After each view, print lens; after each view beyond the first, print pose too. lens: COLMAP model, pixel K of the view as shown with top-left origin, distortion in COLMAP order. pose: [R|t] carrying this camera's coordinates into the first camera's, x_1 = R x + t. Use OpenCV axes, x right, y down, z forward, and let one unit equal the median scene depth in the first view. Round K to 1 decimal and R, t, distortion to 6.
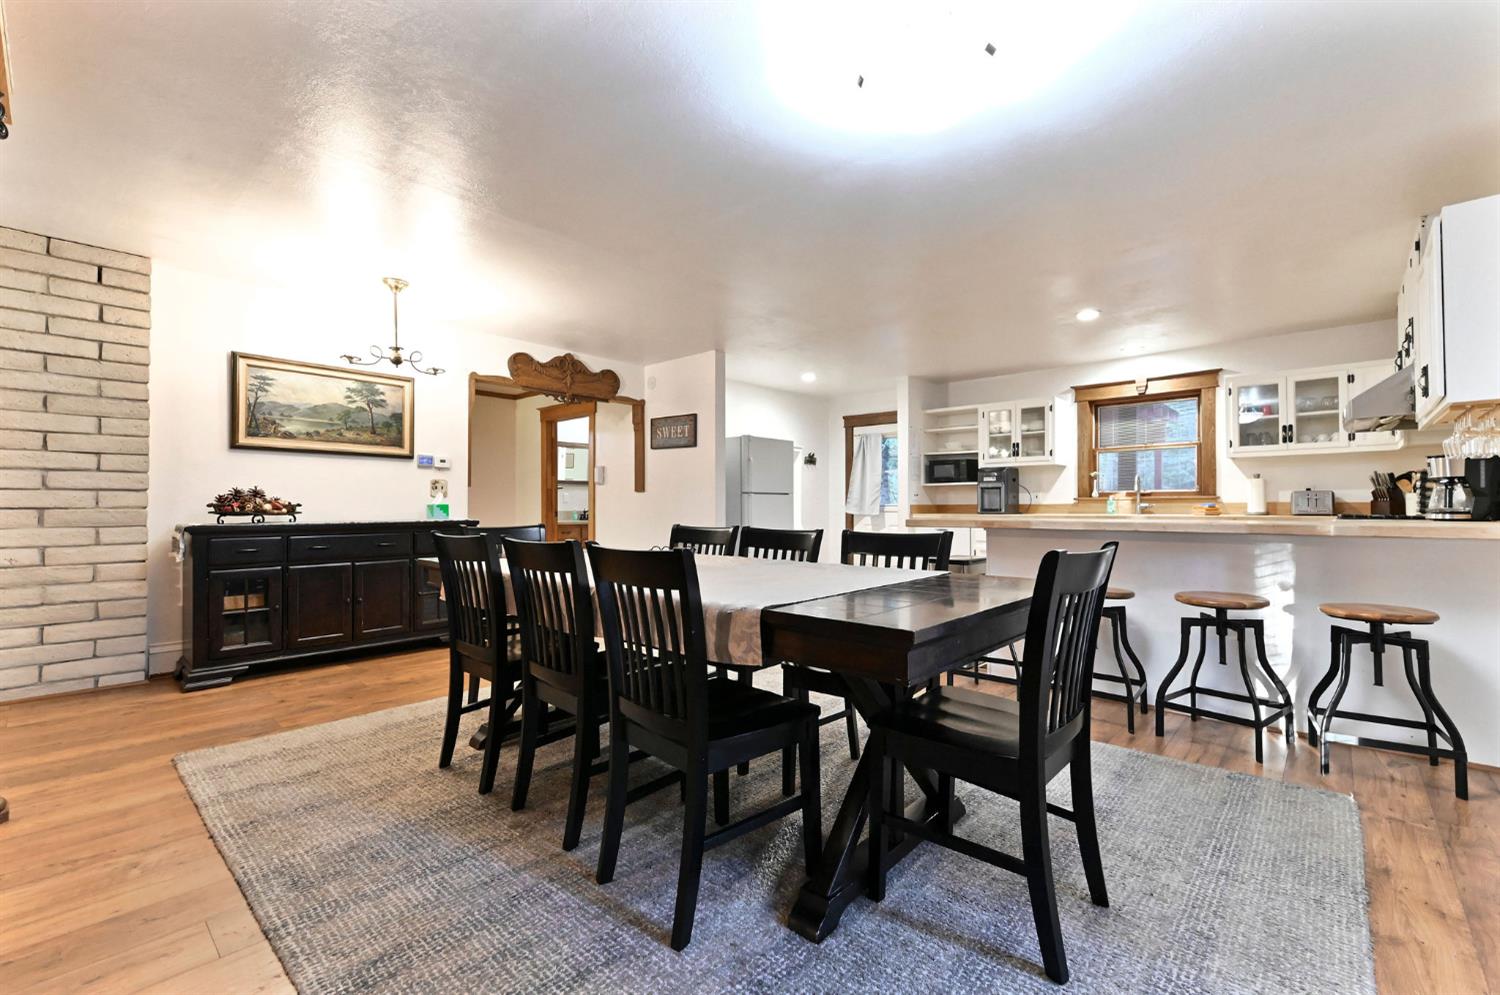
lens RADIAL K [[632.7, 0, 761.5], [0, 632.7, 502.2], [0, 0, 1]] dist [0.011411, -0.000635]
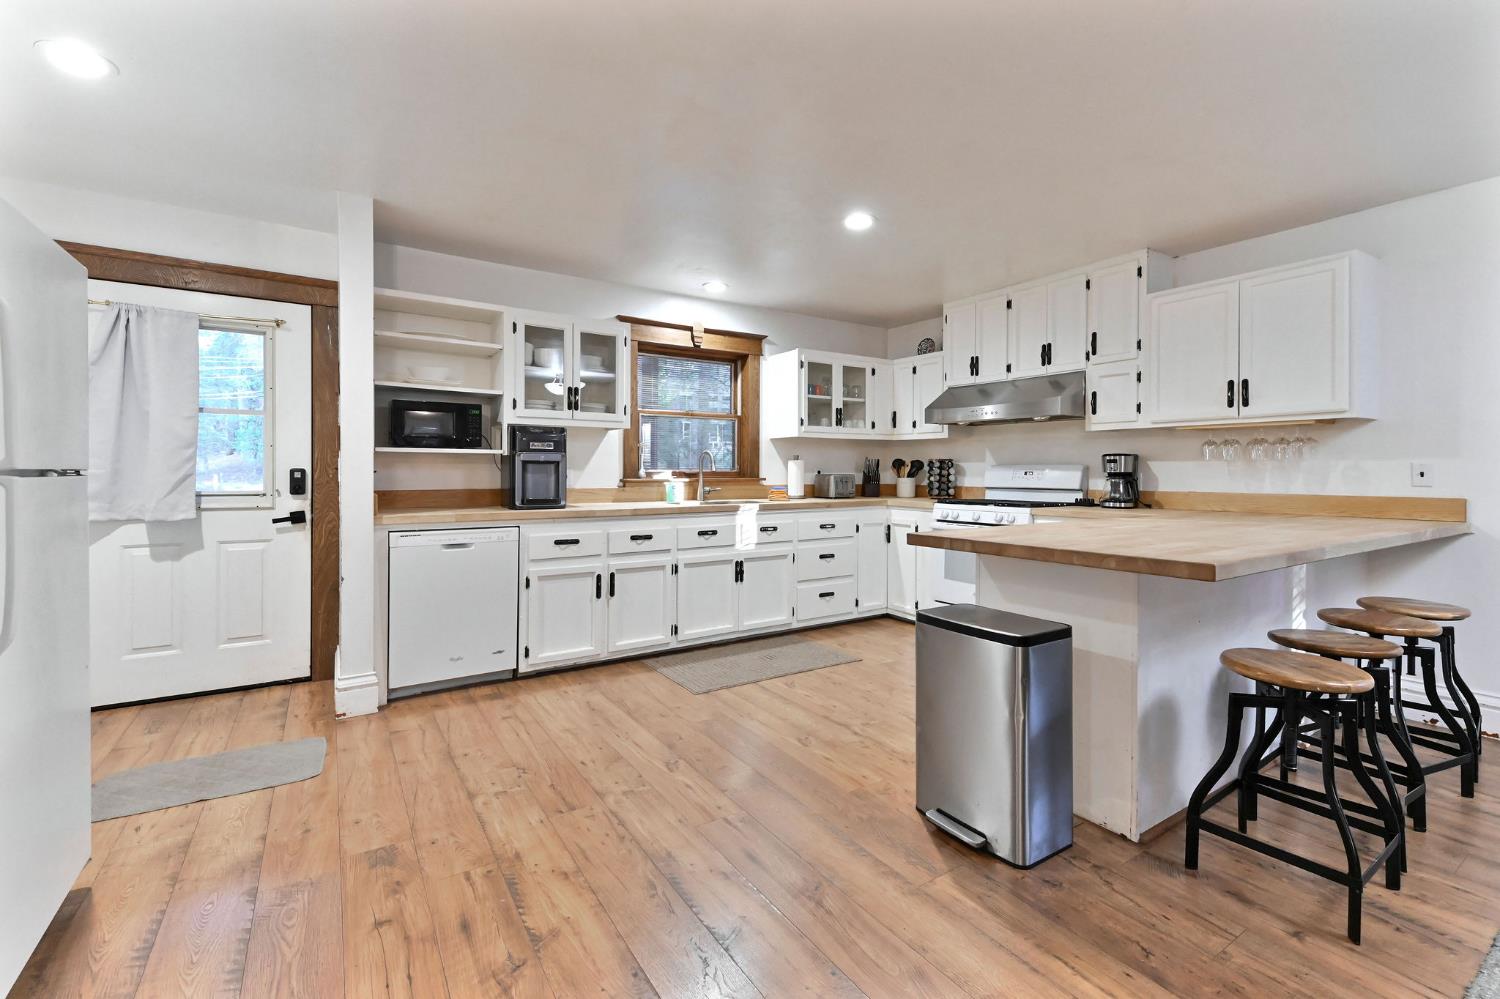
lens RADIAL K [[650.5, 0, 752.1], [0, 650.5, 476.3], [0, 0, 1]] dist [0.018108, -0.000070]
pose [[0.255473, -0.005561, 0.966800, -0.170060], [-0.010957, 0.999903, 0.008647, -0.019272], [-0.966754, -0.012803, 0.255387, 0.772314]]
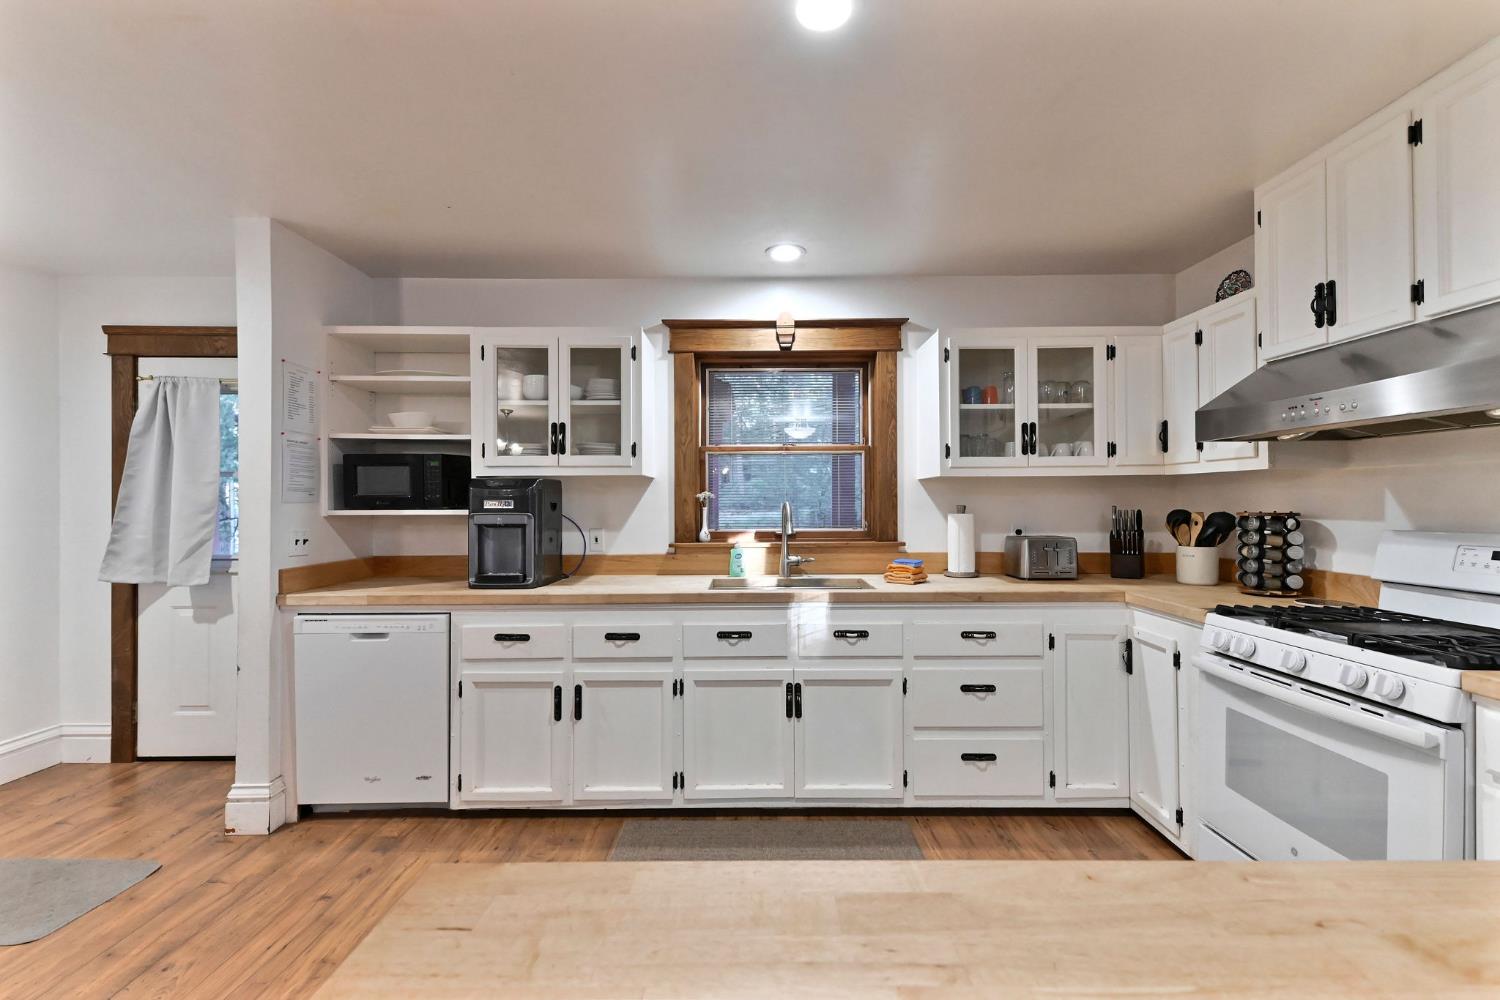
lens RADIAL K [[643.9, 0, 747.0], [0, 643.9, 499.0], [0, 0, 1]] dist [0.017851, -0.000611]
pose [[0.745085, 0.003285, 0.666962, 0.226295], [-0.002807, 0.999994, -0.001789, -0.045899], [-0.666964, -0.000539, 0.745090, 0.655373]]
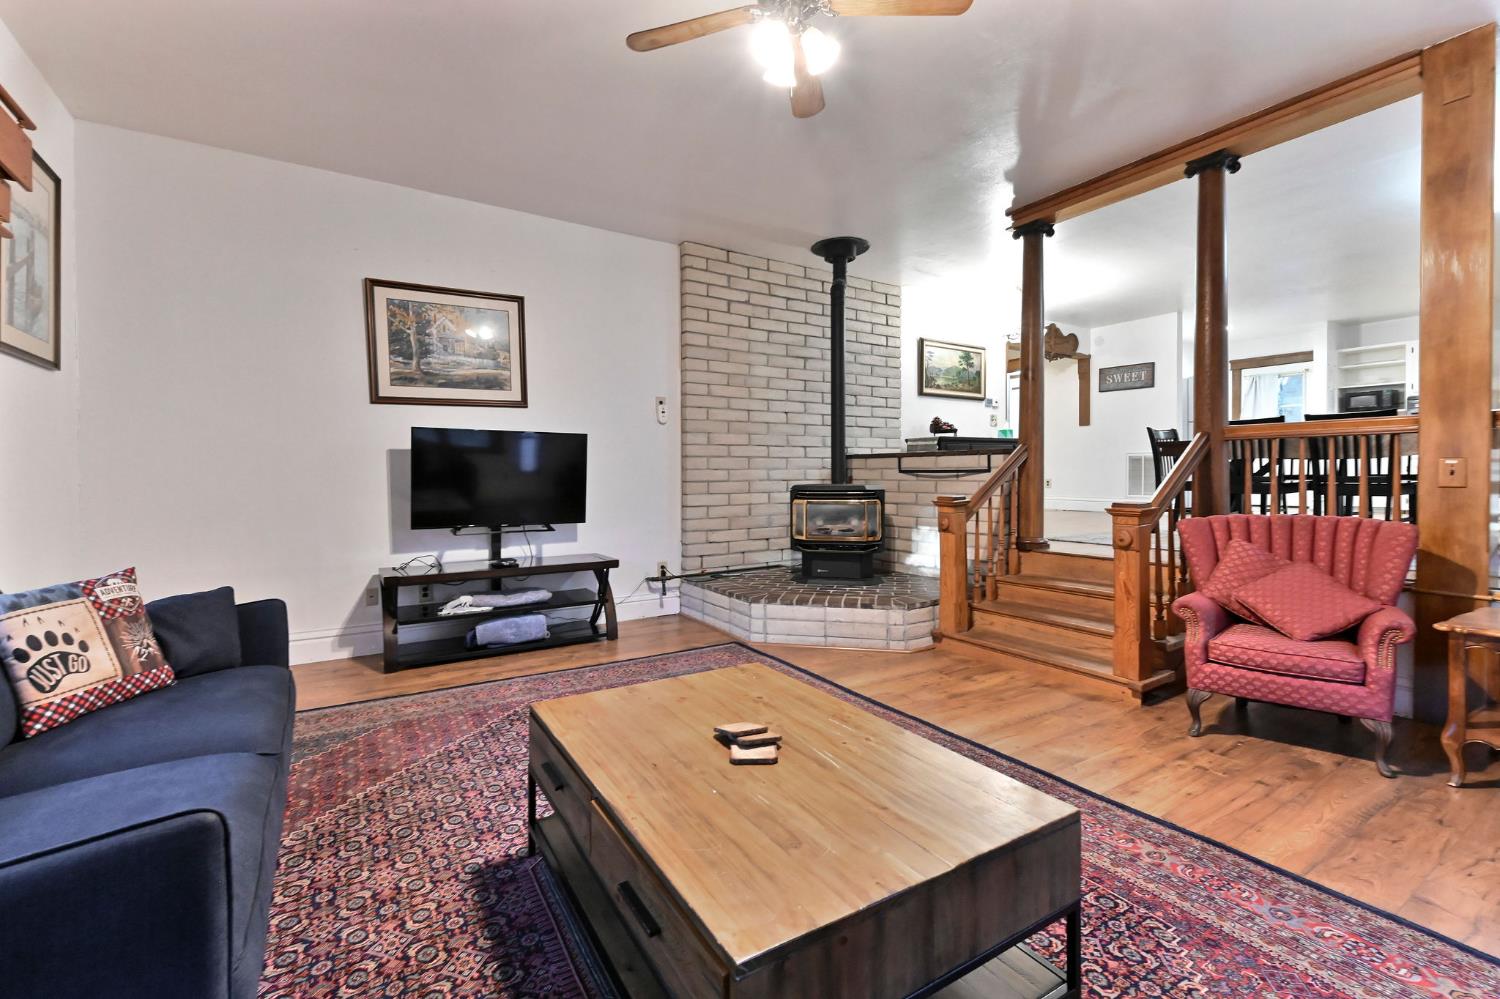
lens RADIAL K [[642.7, 0, 744.8], [0, 642.7, 483.0], [0, 0, 1]] dist [0.039348, -0.018721]
pose [[0.963395, -0.005318, -0.268033, -0.582026], [0.010708, 0.999769, 0.018654, 0.079362], [0.267872, -0.020841, 0.963229, -0.550659]]
